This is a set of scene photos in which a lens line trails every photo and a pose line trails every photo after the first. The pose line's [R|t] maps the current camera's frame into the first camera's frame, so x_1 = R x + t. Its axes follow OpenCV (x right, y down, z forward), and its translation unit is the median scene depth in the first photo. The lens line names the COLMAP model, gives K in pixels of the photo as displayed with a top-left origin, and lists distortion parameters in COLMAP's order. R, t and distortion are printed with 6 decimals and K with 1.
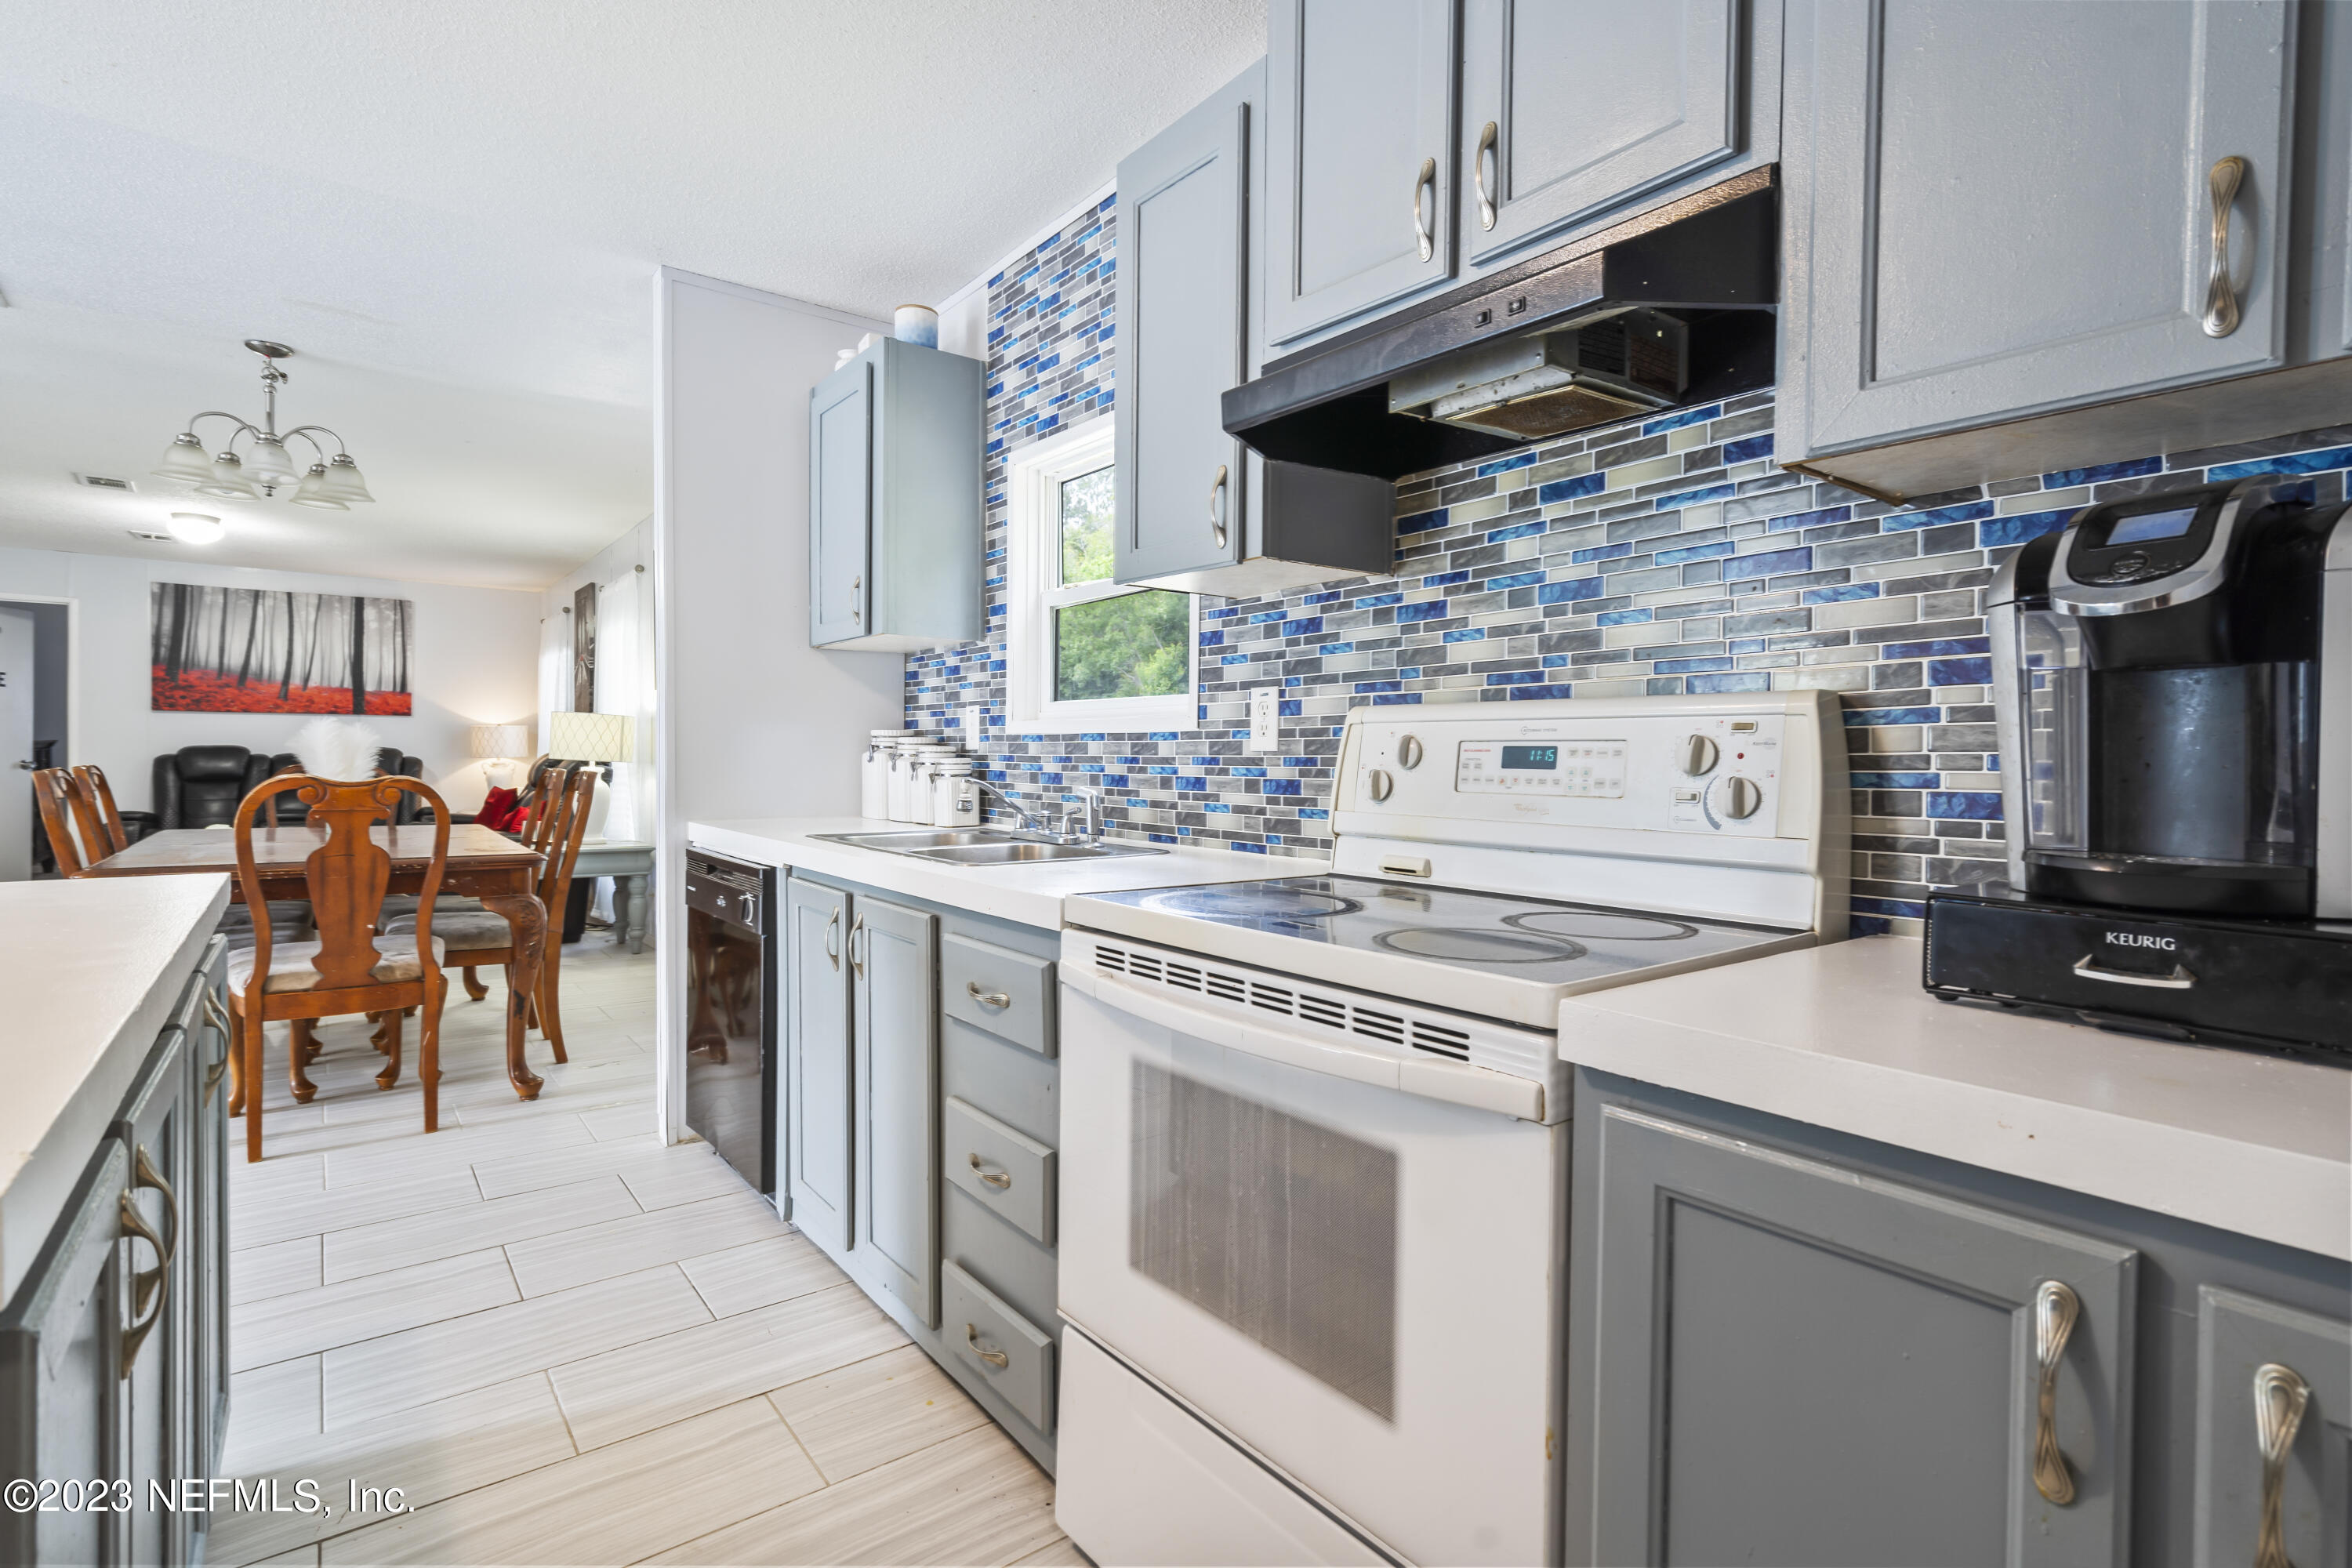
lens RADIAL K [[1113.3, 0, 1175.4], [0, 1113.3, 777.4], [0, 0, 1]] dist [0.000757, 0.000336]
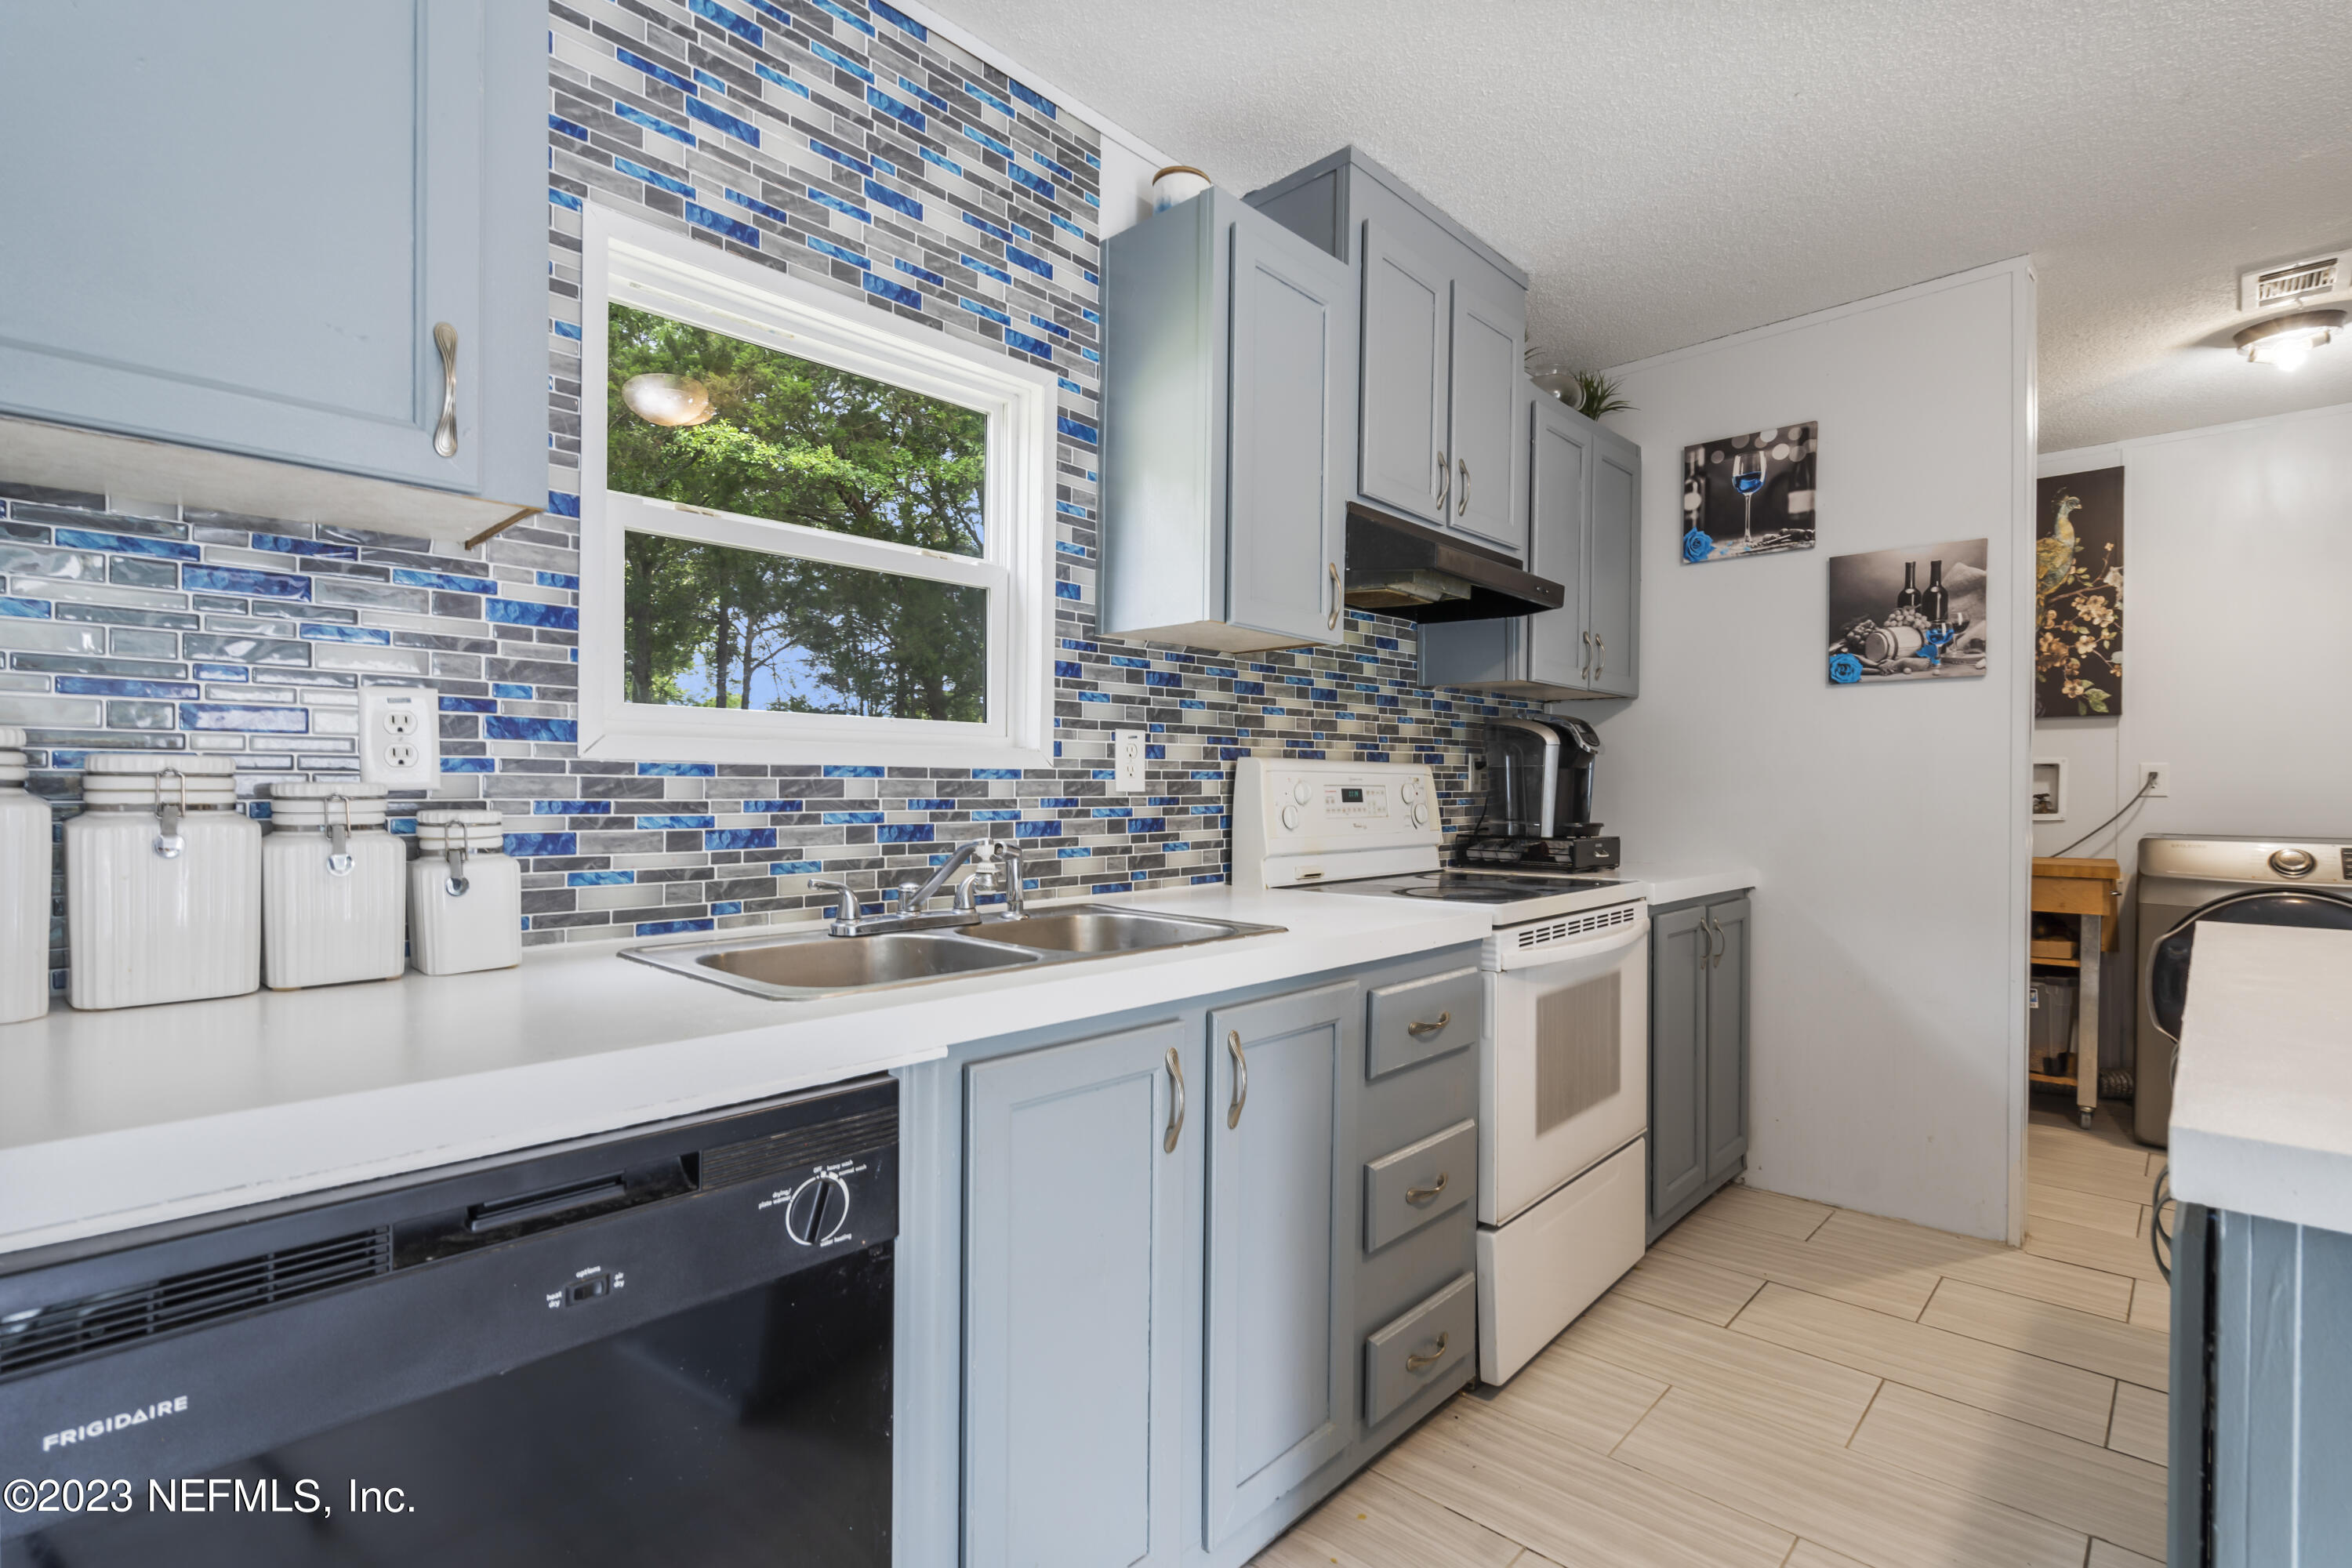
lens RADIAL K [[1102.4, 0, 1172.8], [0, 1102.4, 800.1], [0, 0, 1]] dist [-0.000350, 0.000556]
pose [[-0.155734, -0.020677, 0.987583, -0.726413], [0.013701, 0.999640, 0.023090, -0.030106], [-0.987704, 0.017127, -0.155394, 0.868208]]
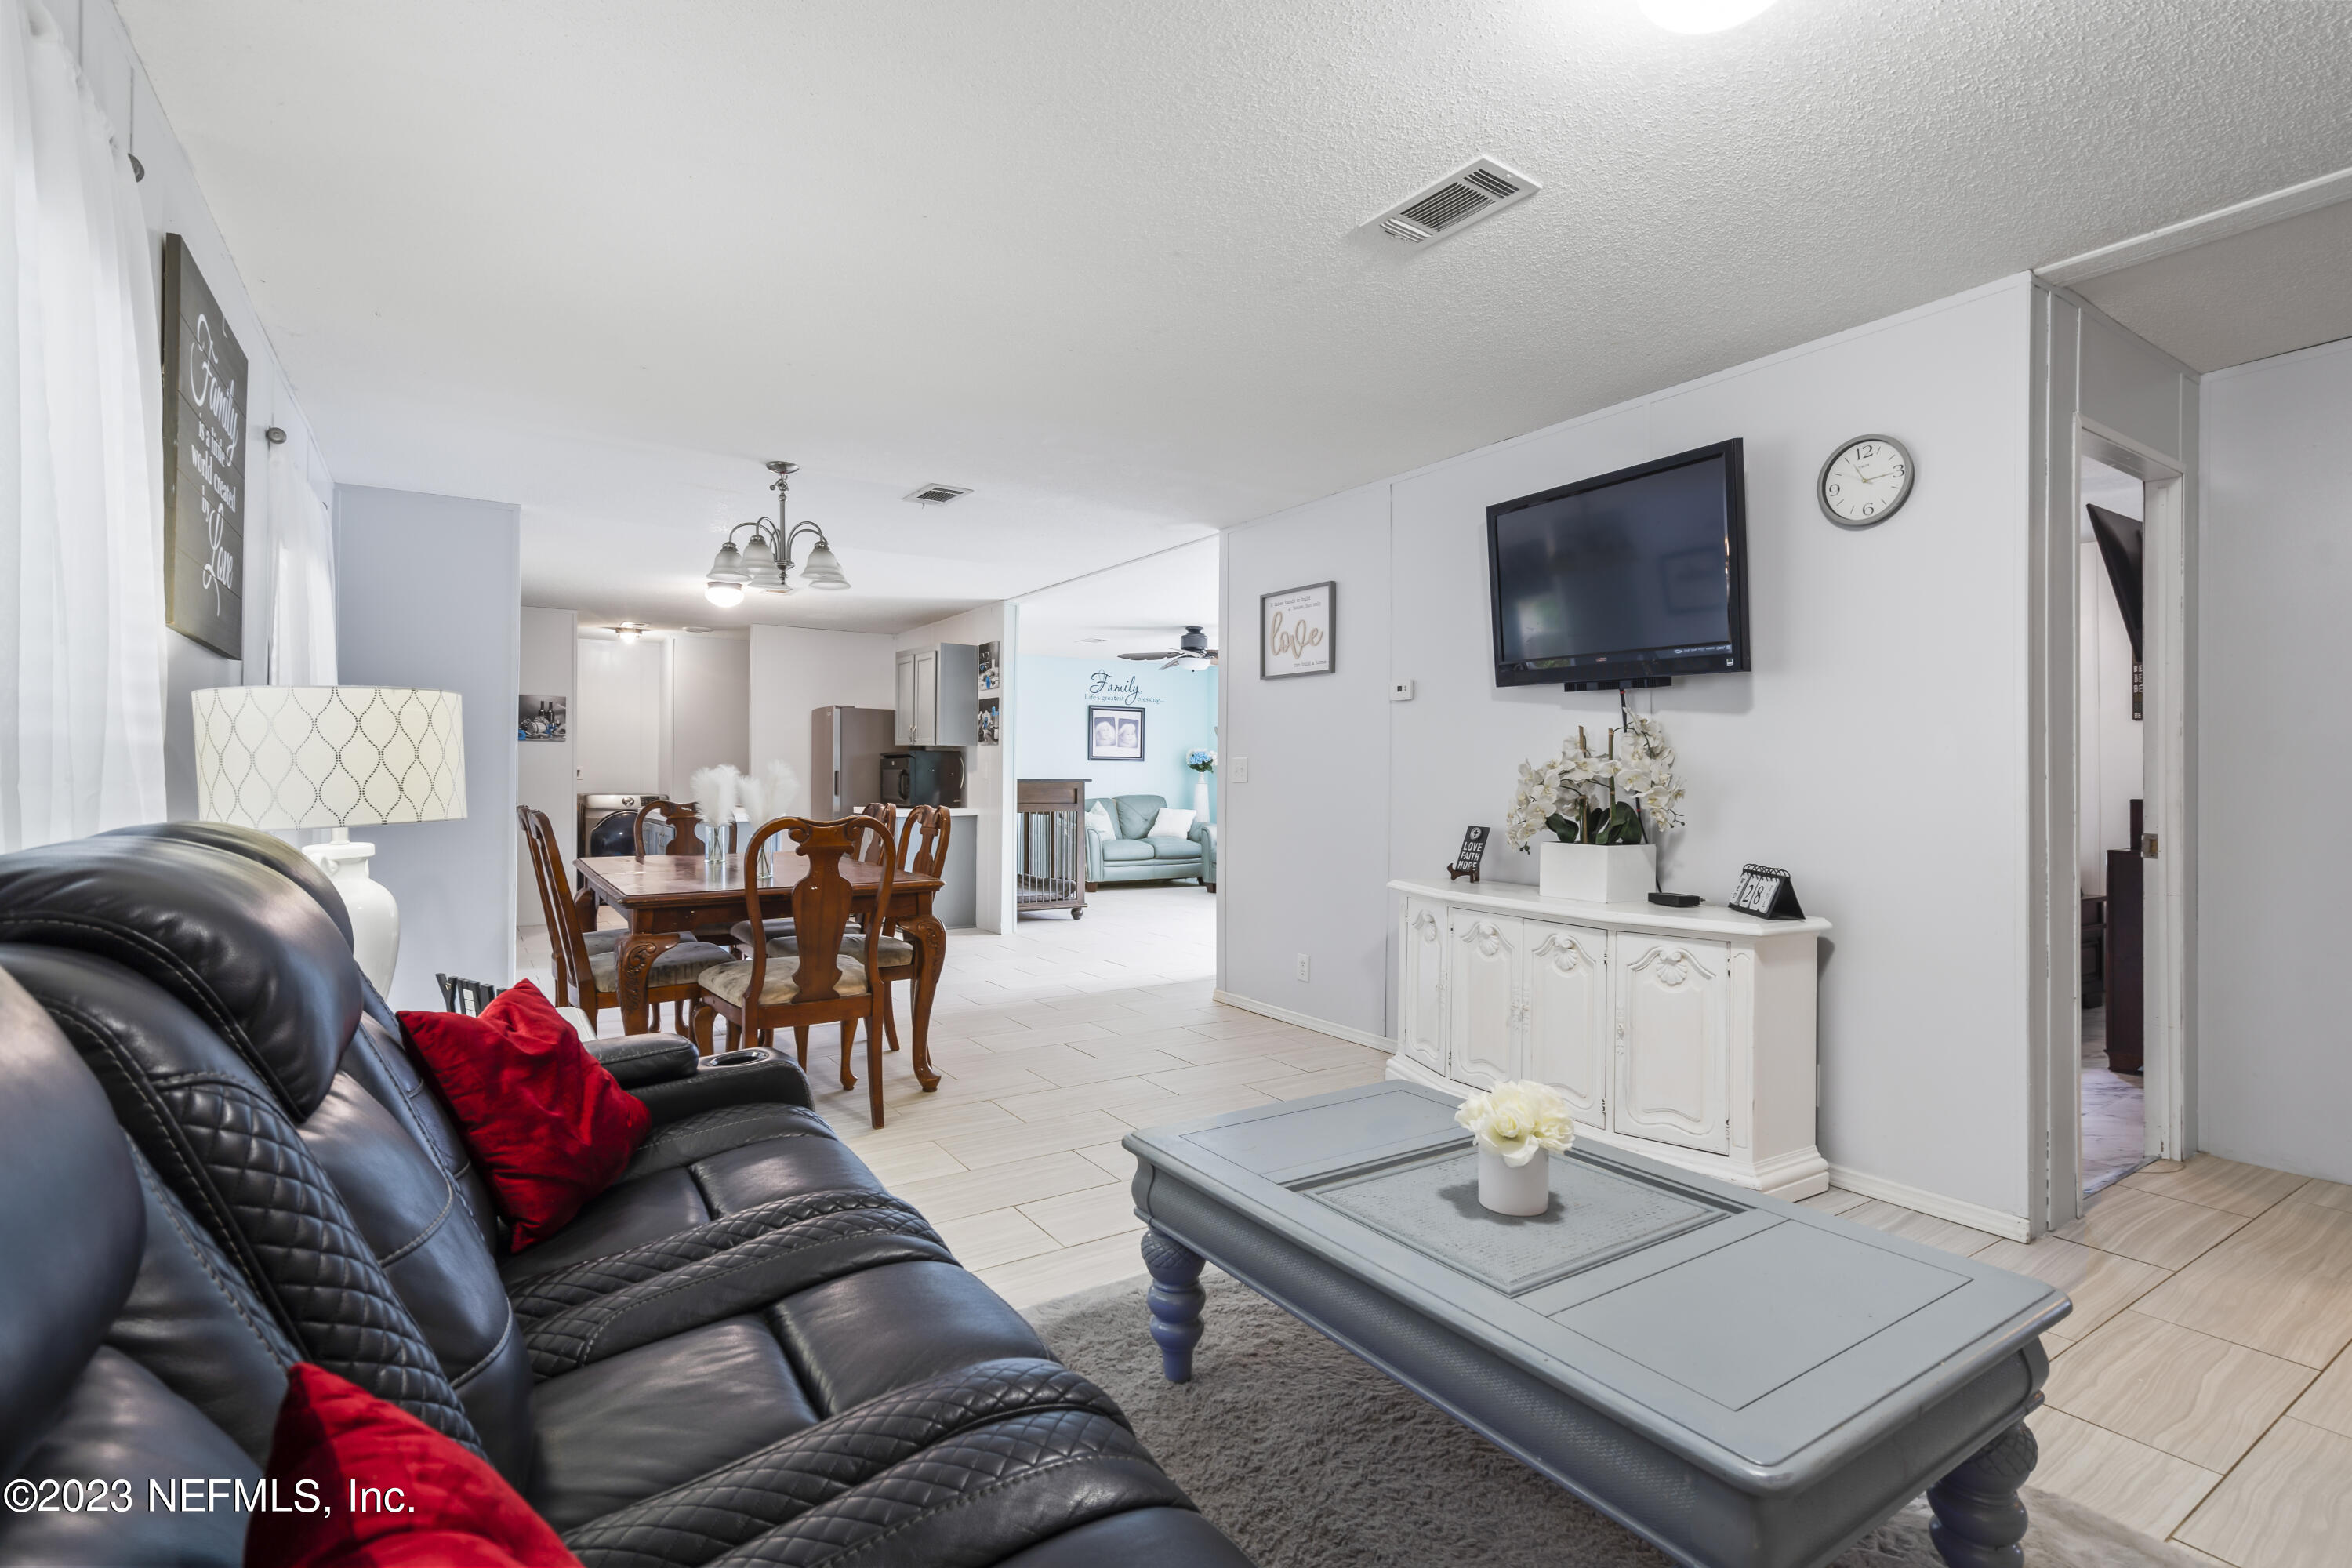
lens RADIAL K [[1110.2, 0, 1176.0], [0, 1110.2, 784.0], [0, 0, 1]] dist [-0.001600, -0.000091]
pose [[-0.996575, -0.018167, 0.080669, -1.804162], [-0.016266, 0.999576, 0.024161, -0.091441], [-0.081073, 0.022766, -0.996448, 2.930906]]
